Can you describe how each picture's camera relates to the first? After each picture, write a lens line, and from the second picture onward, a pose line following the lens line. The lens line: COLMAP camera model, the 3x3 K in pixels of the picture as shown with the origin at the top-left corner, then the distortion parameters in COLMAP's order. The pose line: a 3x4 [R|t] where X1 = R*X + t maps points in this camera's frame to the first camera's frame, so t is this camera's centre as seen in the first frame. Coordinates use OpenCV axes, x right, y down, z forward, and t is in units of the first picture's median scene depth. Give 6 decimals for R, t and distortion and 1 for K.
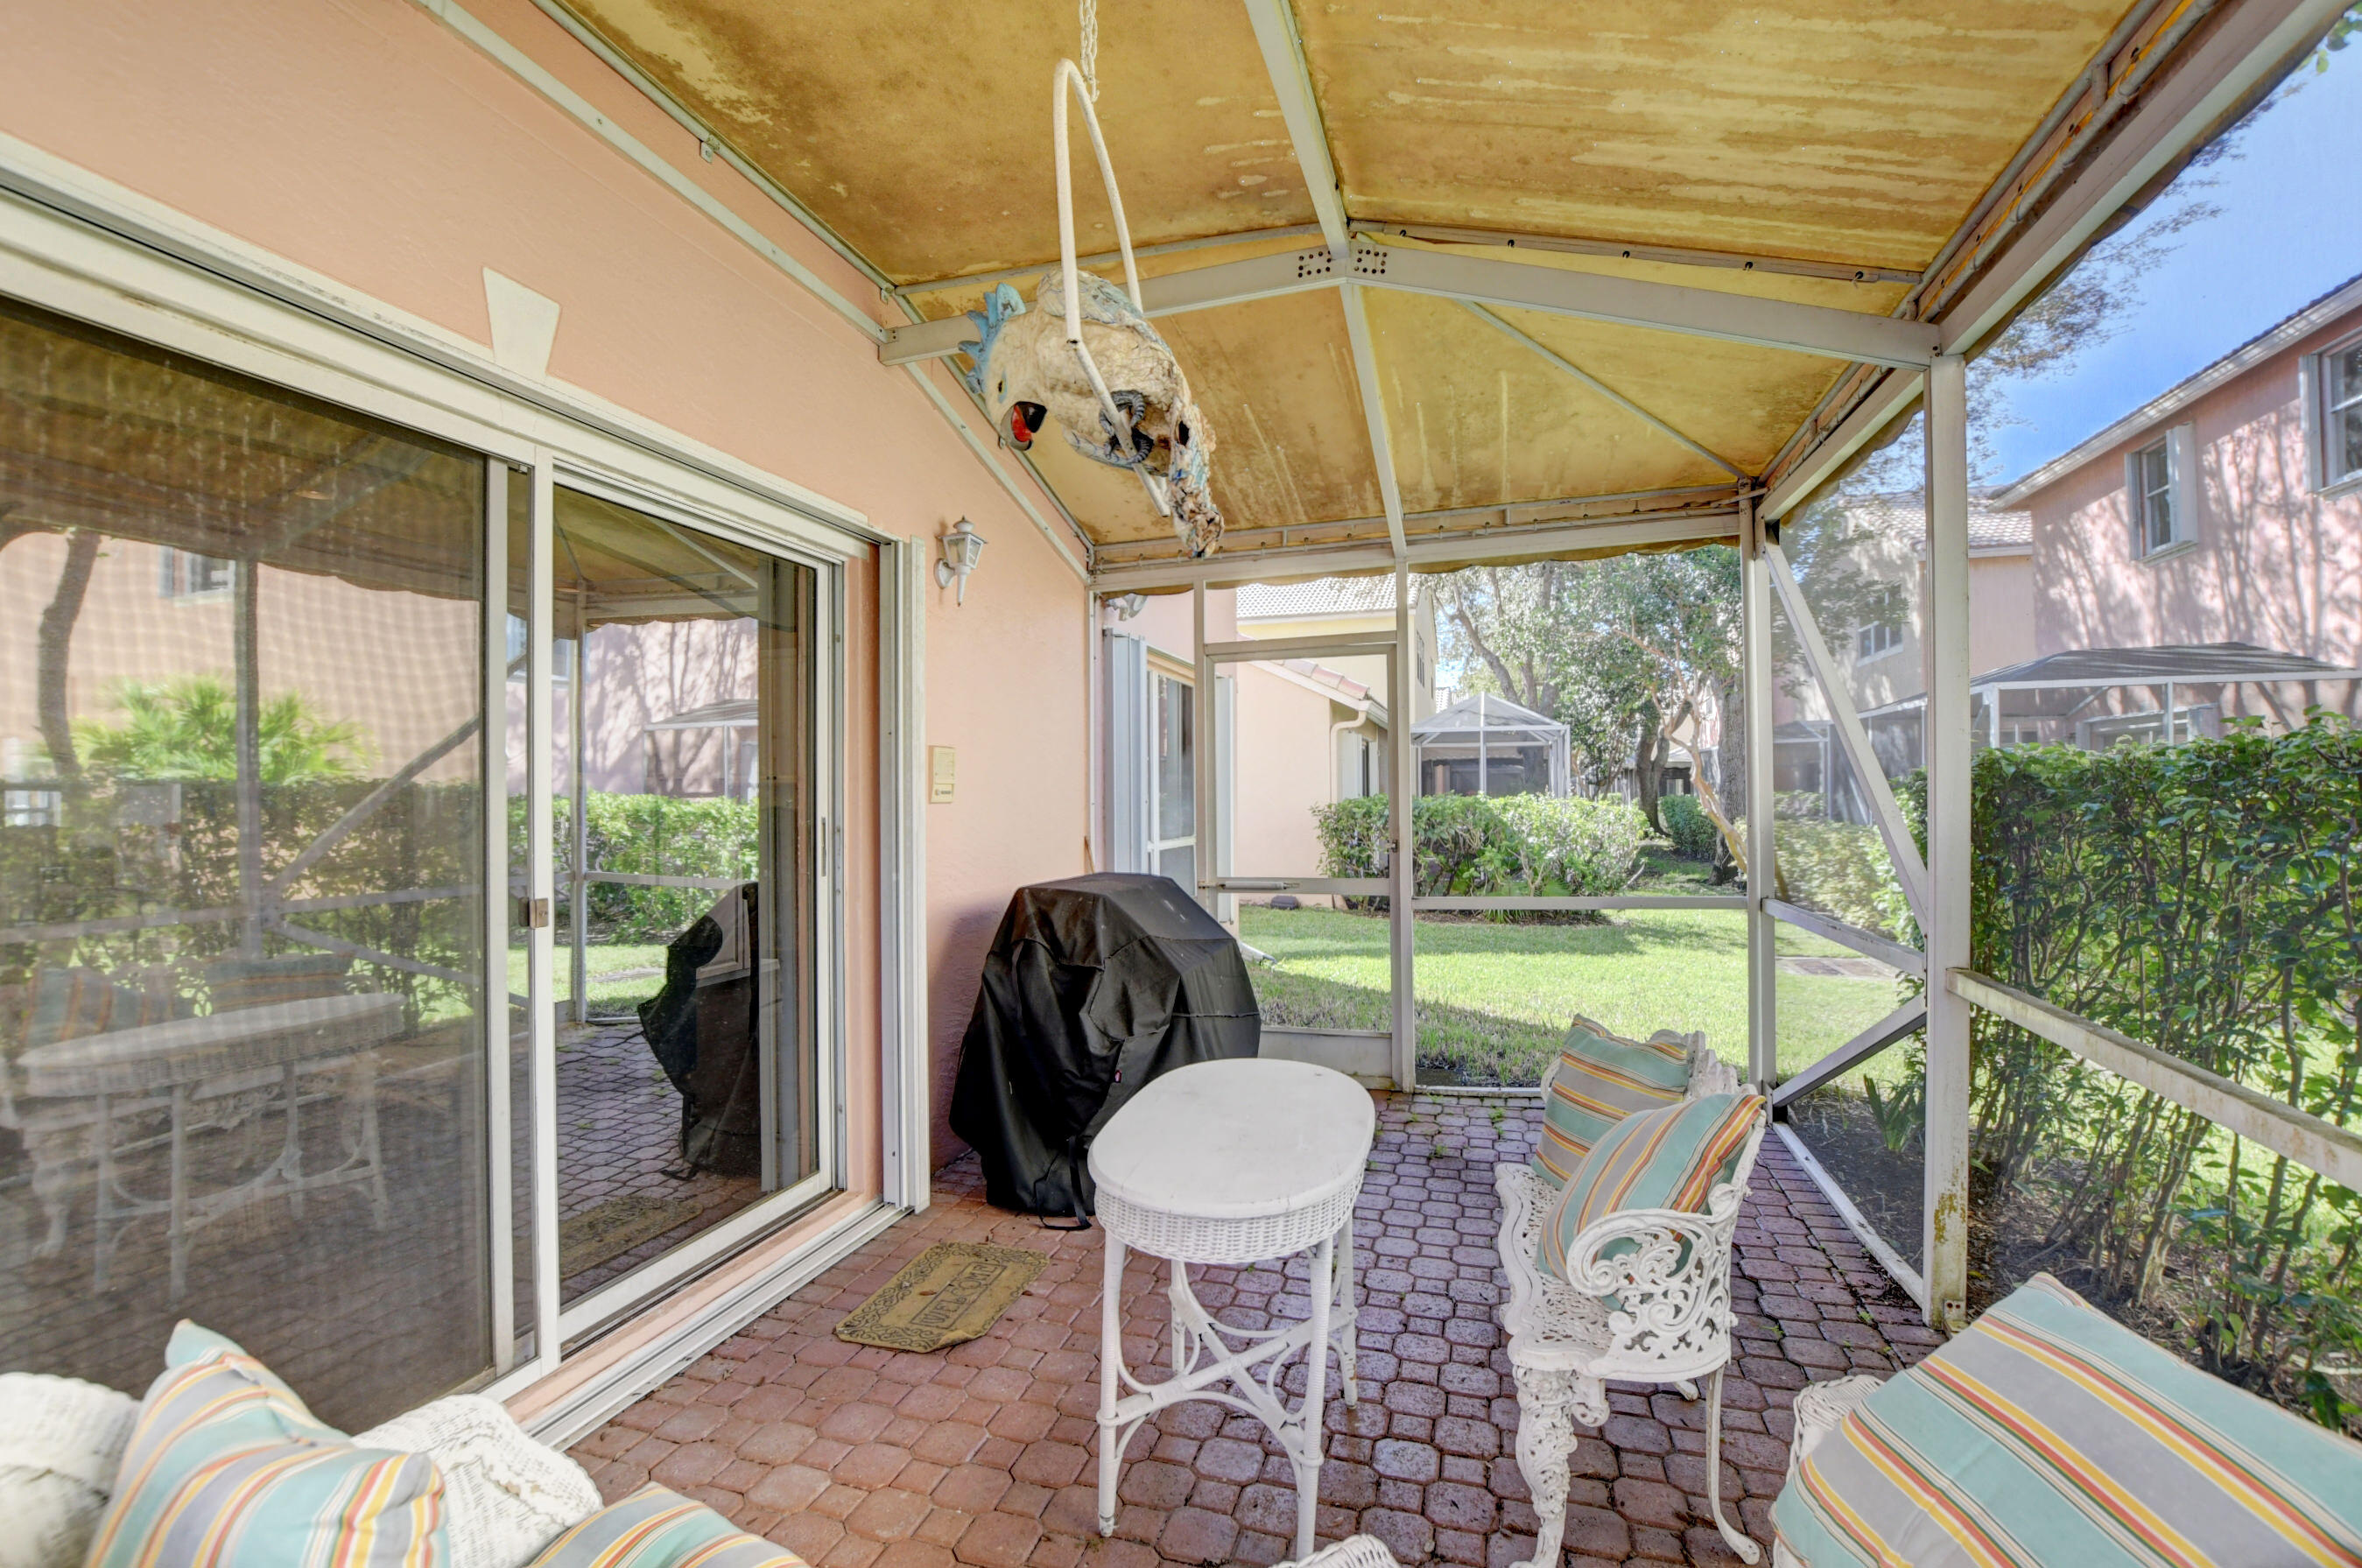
lens RADIAL K [[1039.6, 0, 1171.0], [0, 1039.6, 789.6], [0, 0, 1]] dist [-0.031894, 0.003944]
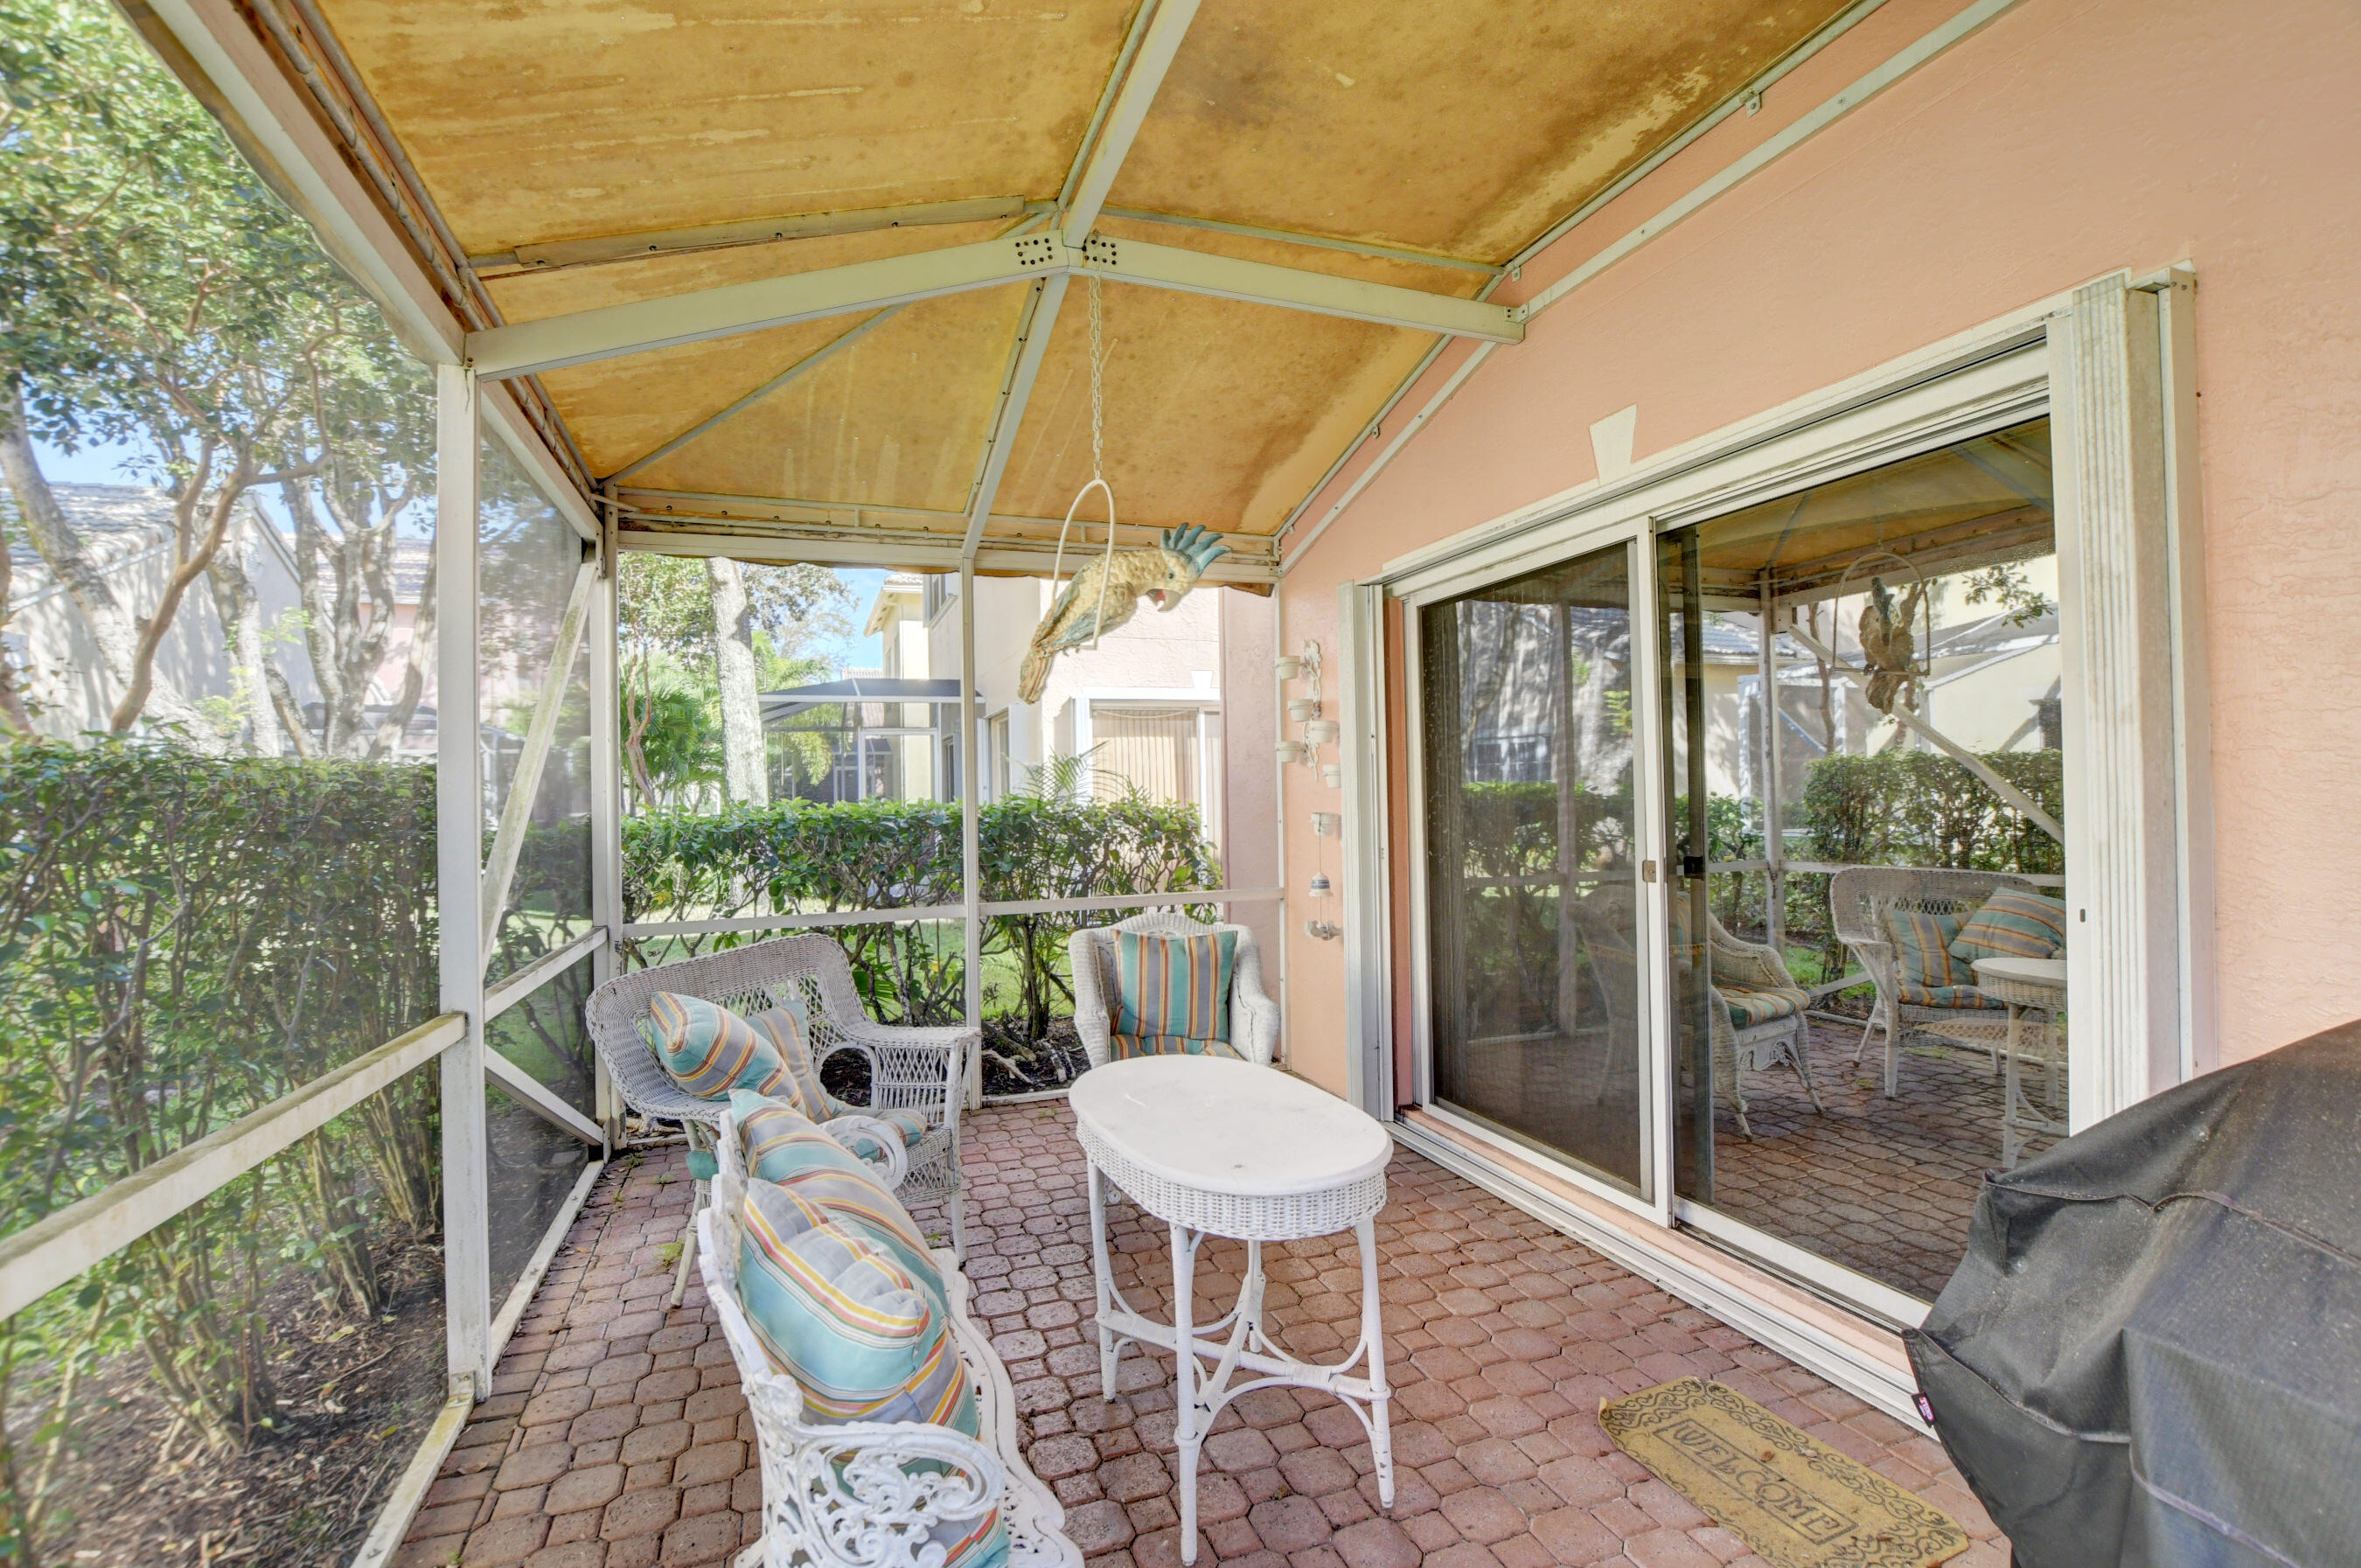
lens RADIAL K [[1039.2, 0, 1170.5], [0, 1039.2, 789.6], [0, 0, 1]] dist [-0.031894, 0.003944]
pose [[-0.795213, 0.018482, -0.606048, 0.606350], [0.029417, 0.999534, -0.008117, 0.006559], [0.605616, -0.024282, -0.795387, 1.512079]]
